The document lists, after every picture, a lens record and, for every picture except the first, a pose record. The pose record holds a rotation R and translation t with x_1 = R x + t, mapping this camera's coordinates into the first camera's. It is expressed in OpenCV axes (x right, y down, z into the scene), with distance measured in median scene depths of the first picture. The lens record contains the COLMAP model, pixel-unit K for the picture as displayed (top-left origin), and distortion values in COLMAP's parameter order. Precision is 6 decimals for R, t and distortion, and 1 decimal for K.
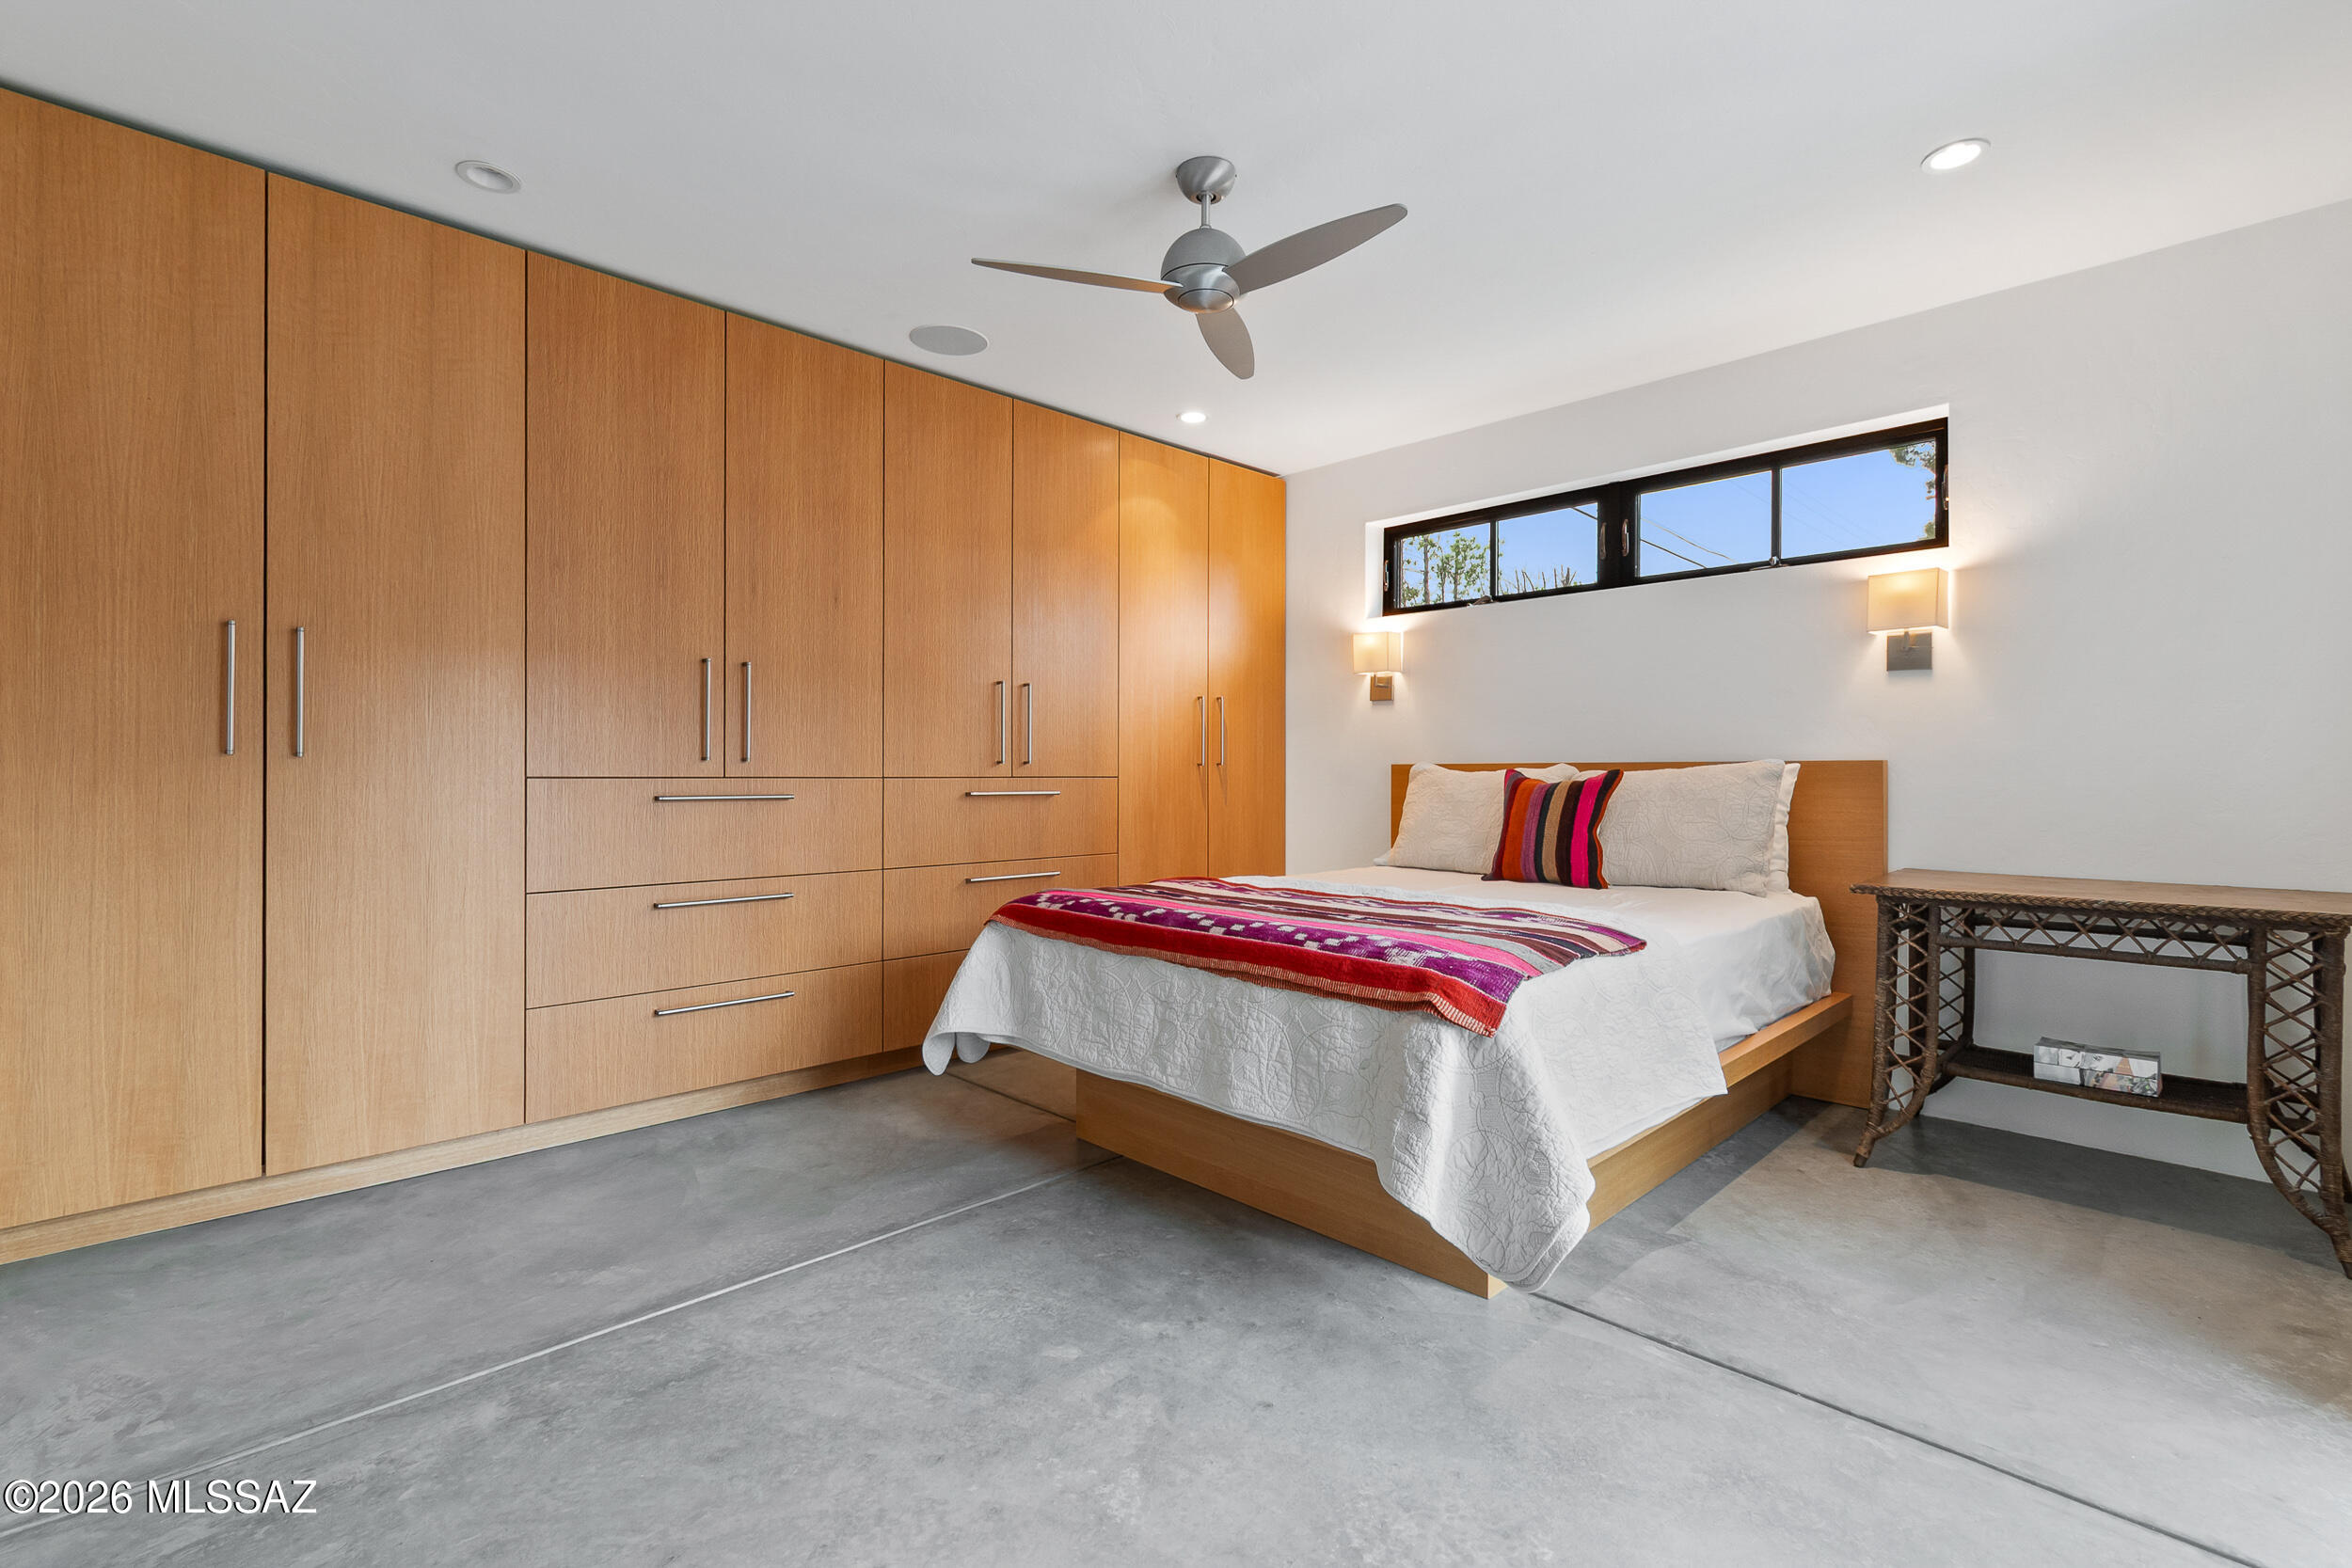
lens RADIAL K [[1051.9, 0, 1199.1], [0, 1051.9, 776.5], [0, 0, 1]] dist [0.002310, 0.000141]
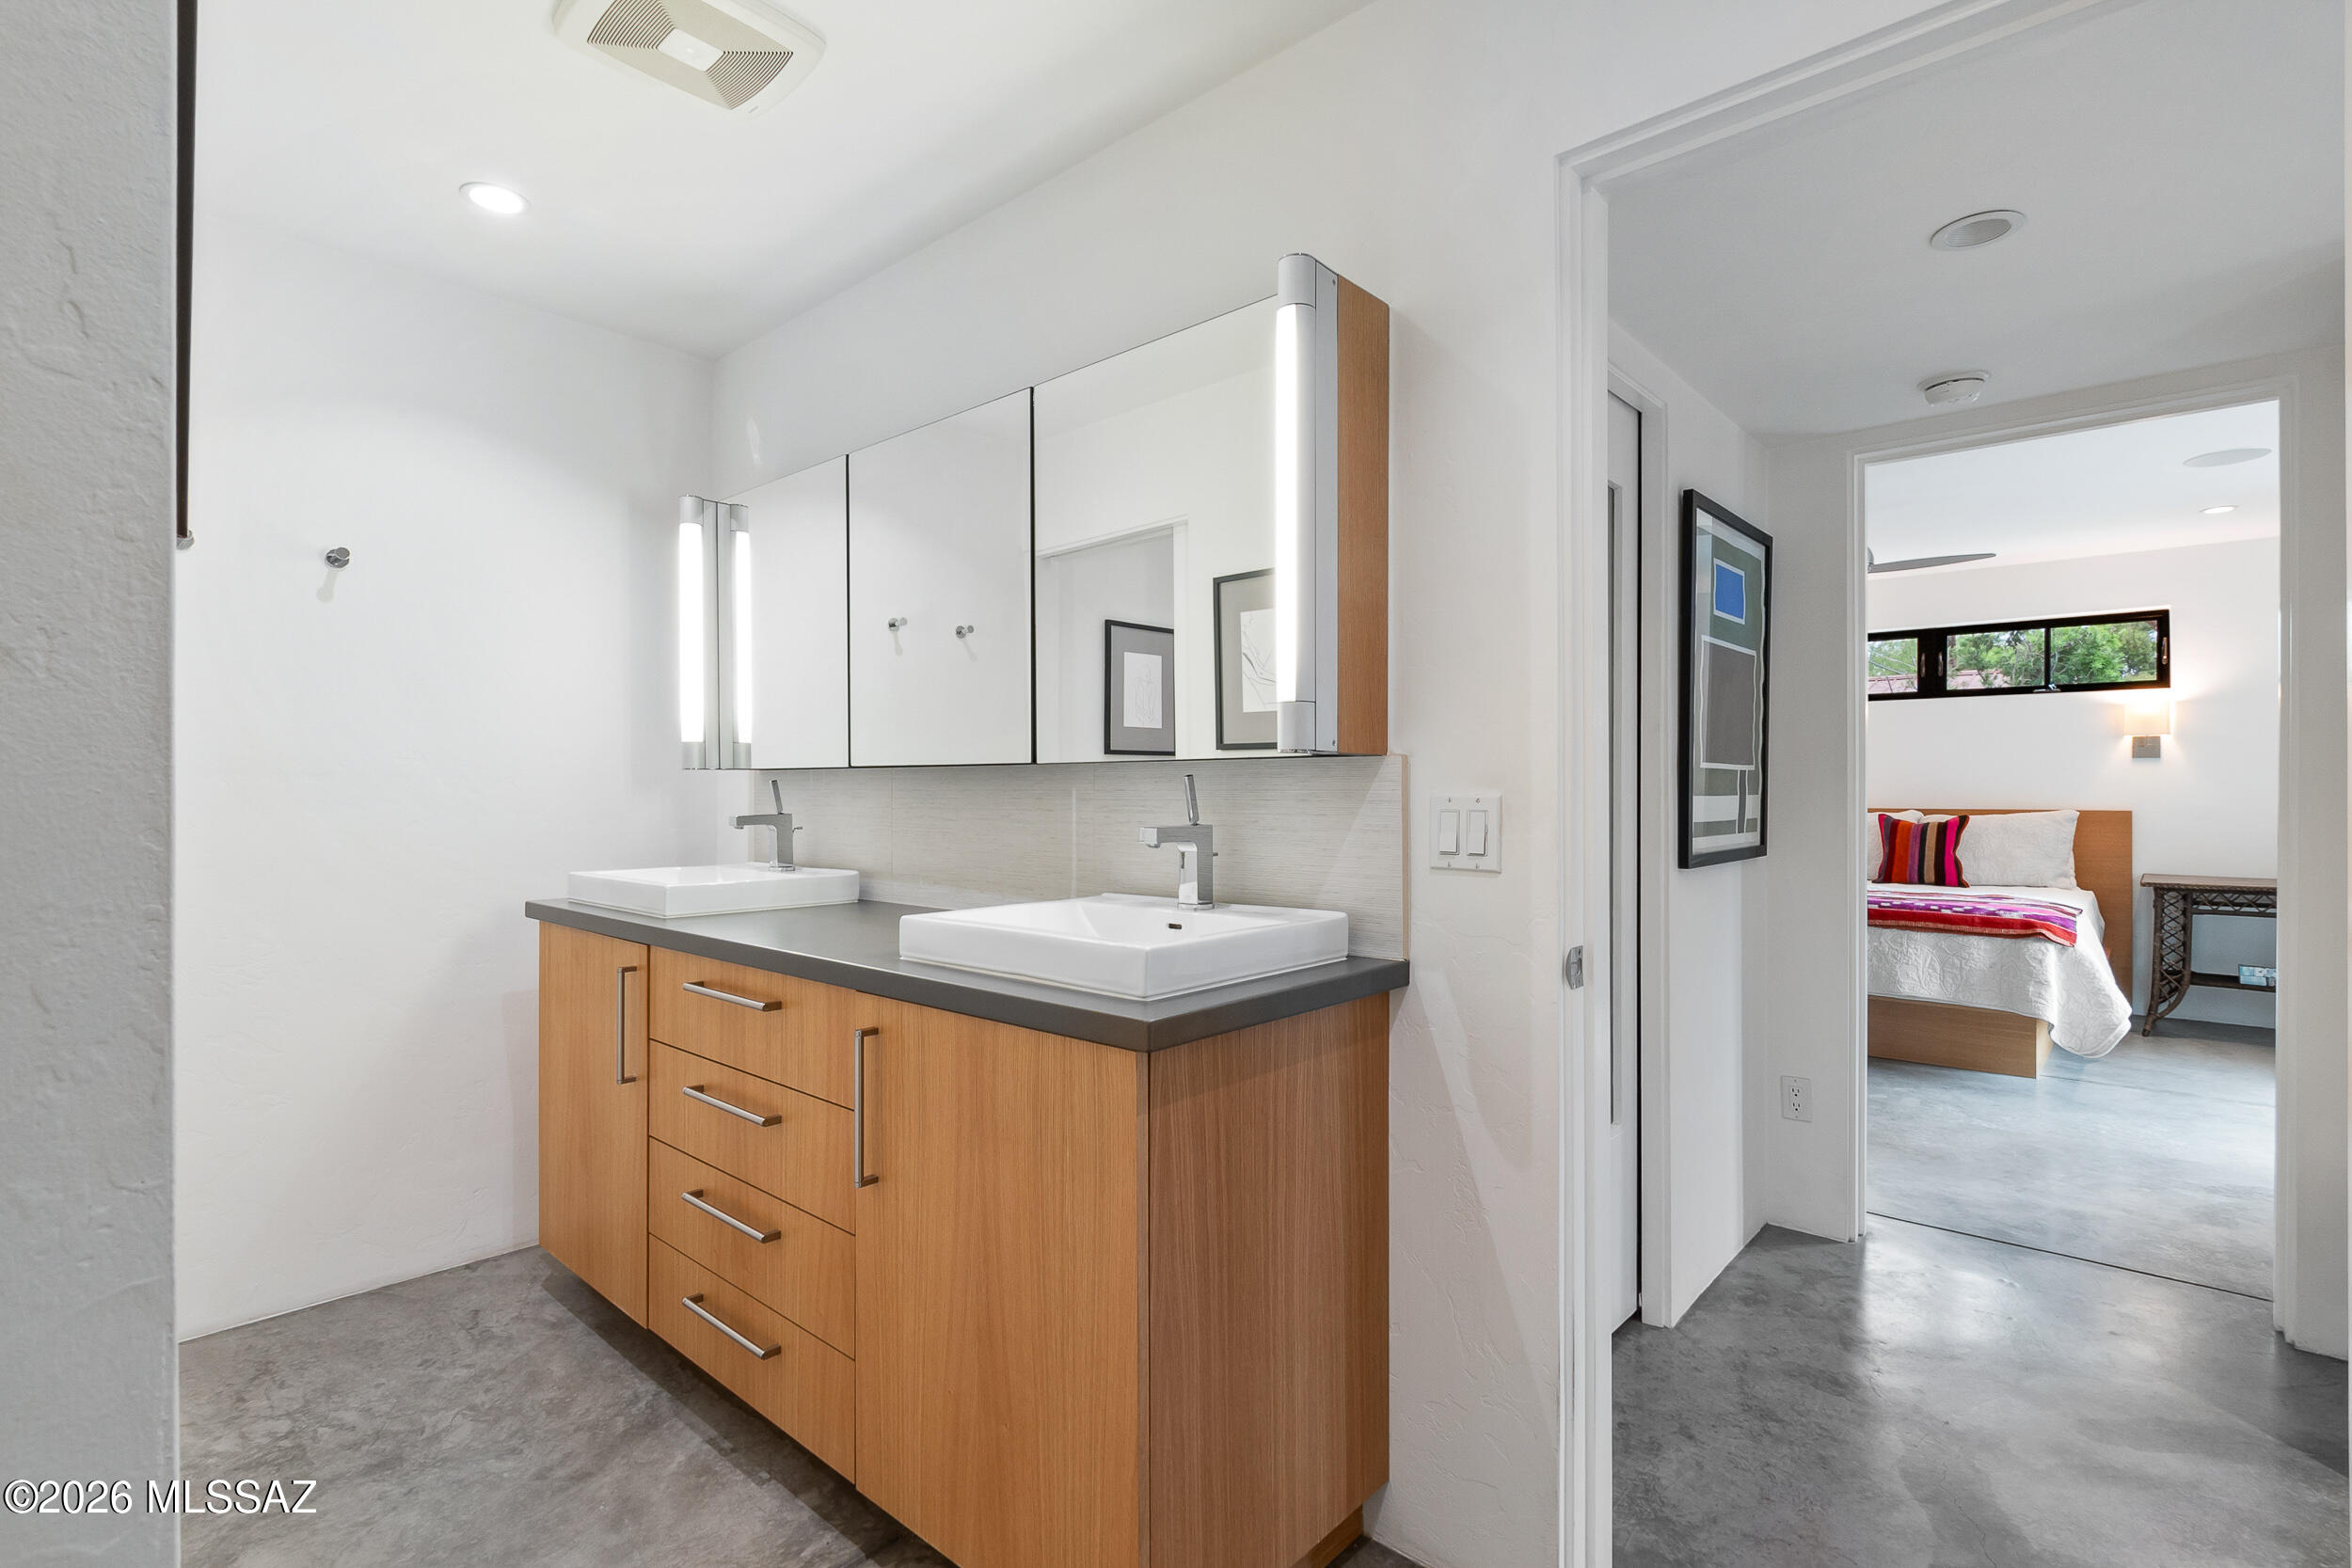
lens RADIAL K [[1099.0, 0, 1194.6], [0, 1099.0, 795.6], [0, 0, 1]] dist [-0.002482, -0.001081]
pose [[0.998192, -0.002238, 0.060059, -1.205275], [0.001926, 0.999984, 0.005254, -0.063791], [-0.060070, -0.005129, 0.998181, -0.848473]]
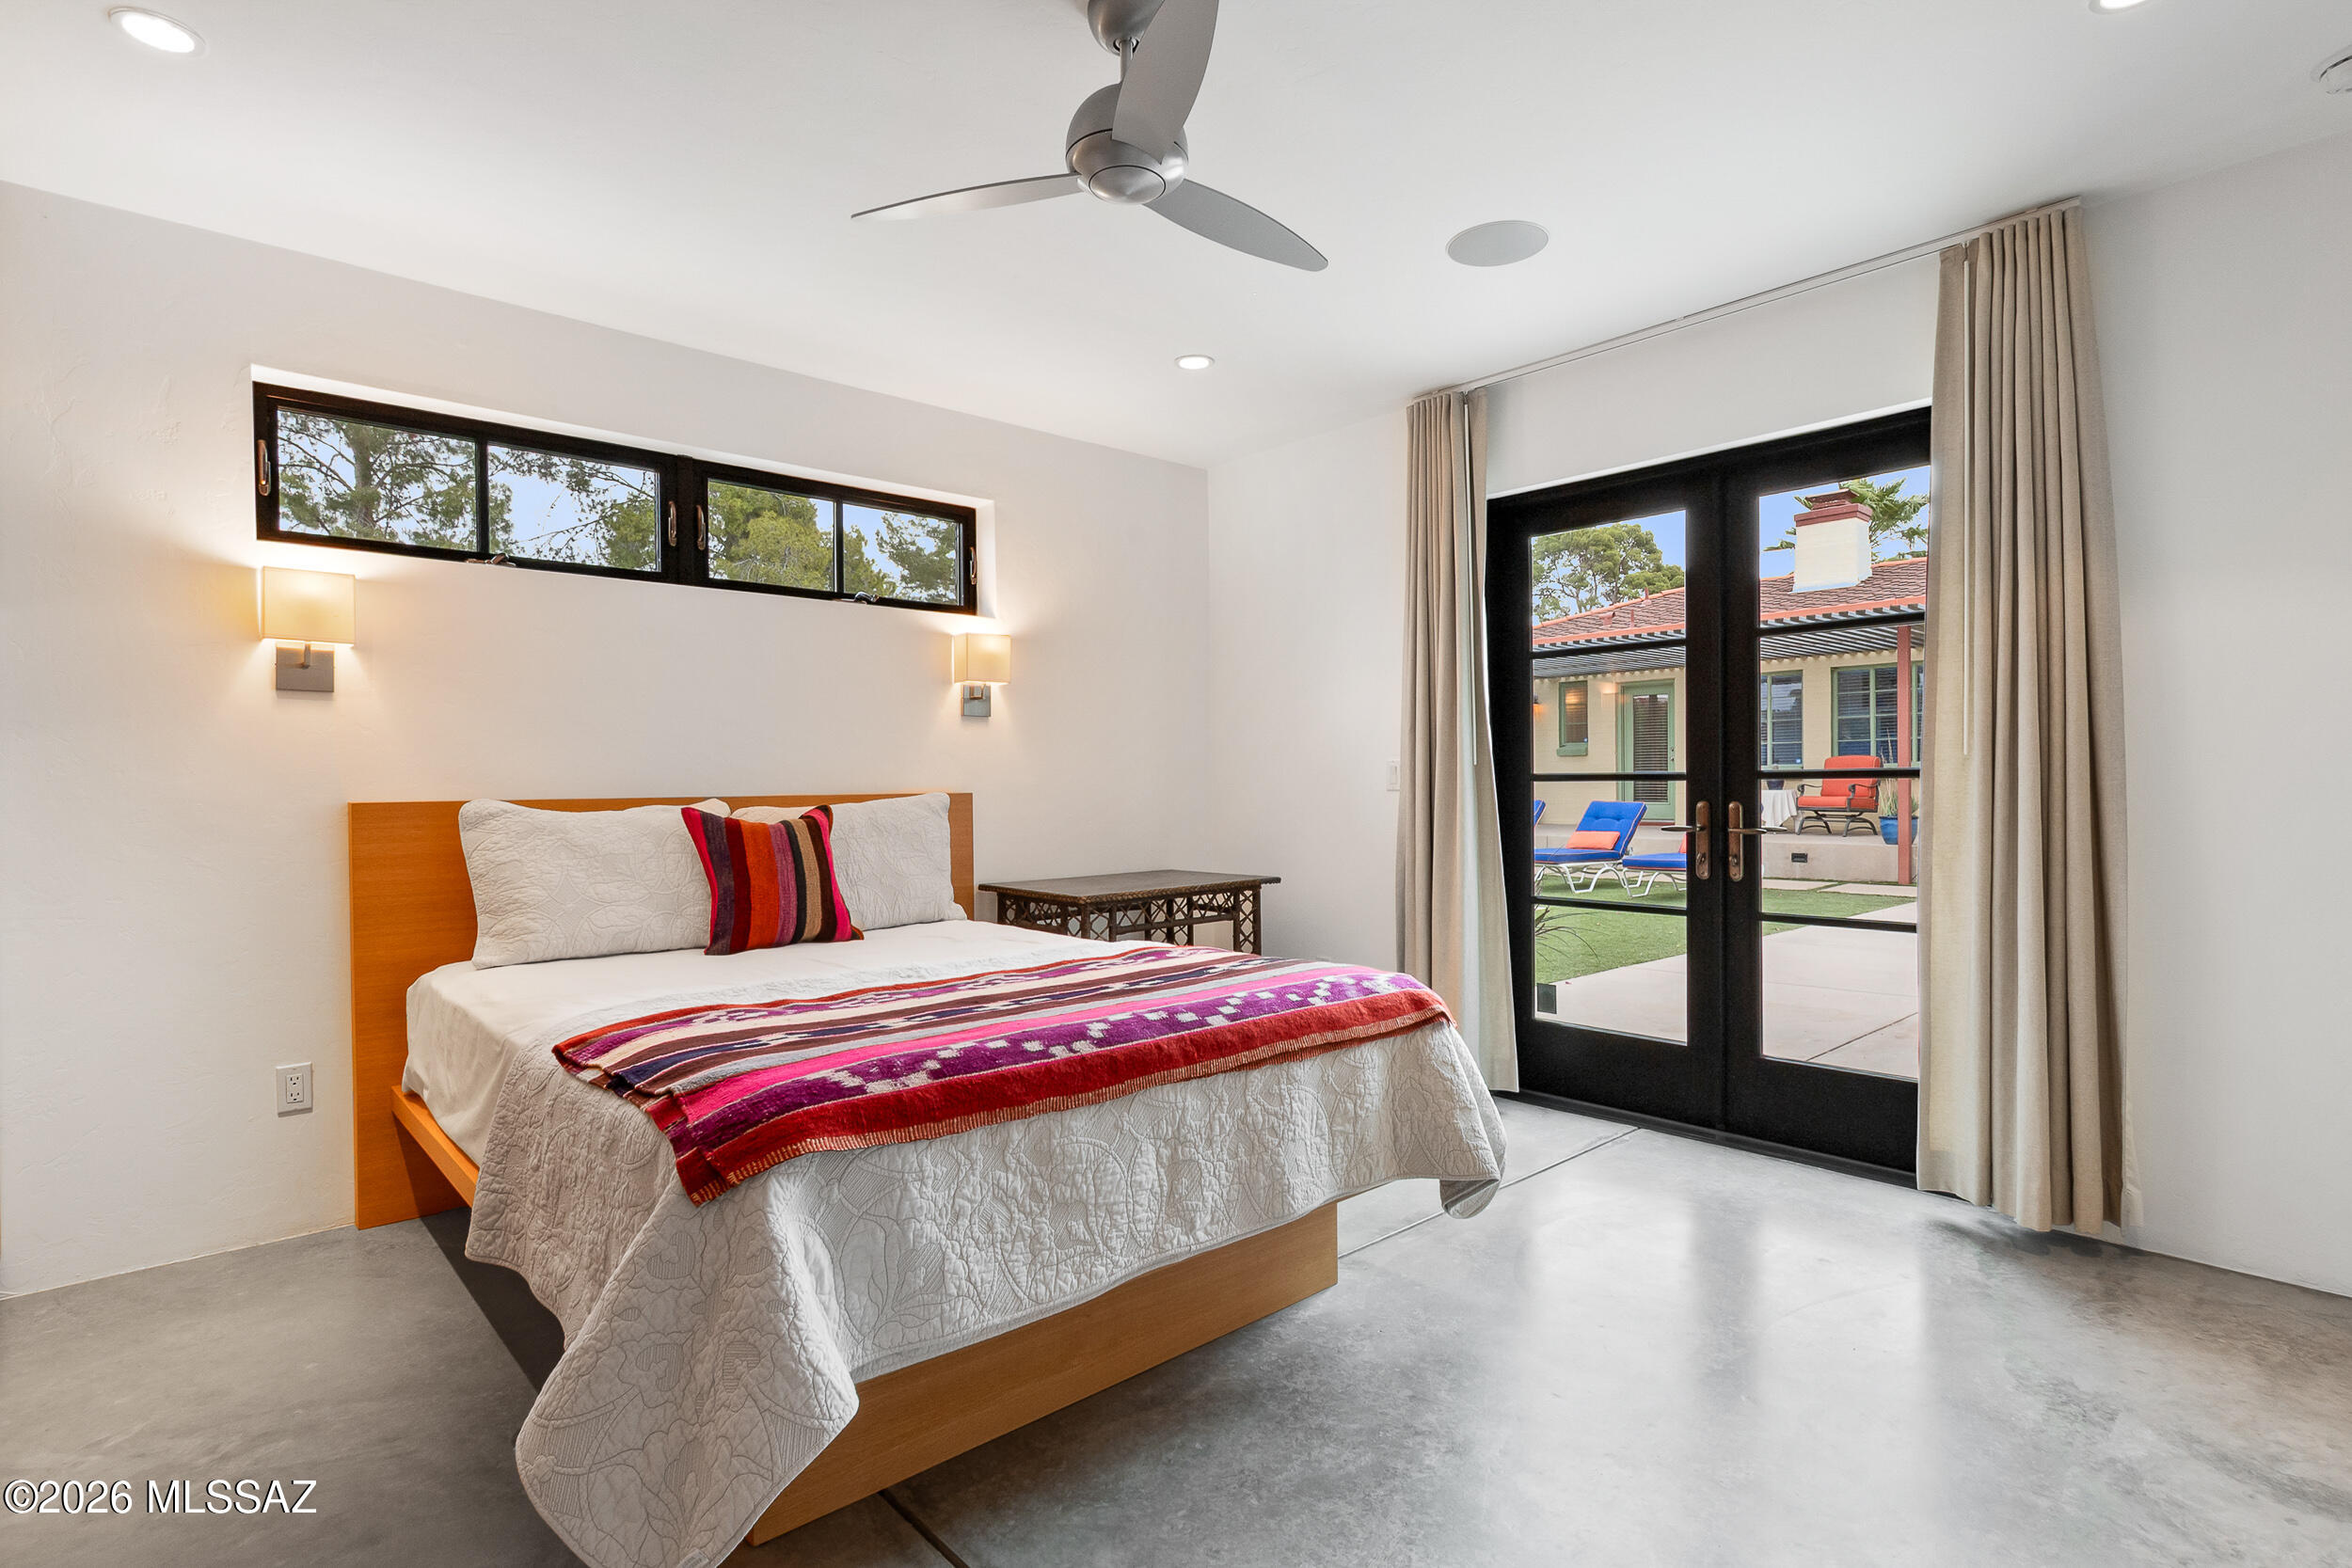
lens RADIAL K [[1181.2, 0, 1176.0], [0, 1181.2, 784.0], [0, 0, 1]] dist [-0.000166, -0.000577]
pose [[0.051368, -0.006732, 0.998657, -0.775363], [0.013408, 0.999892, 0.006051, -0.033736], [-0.998590, 0.013079, 0.051453, 0.869094]]
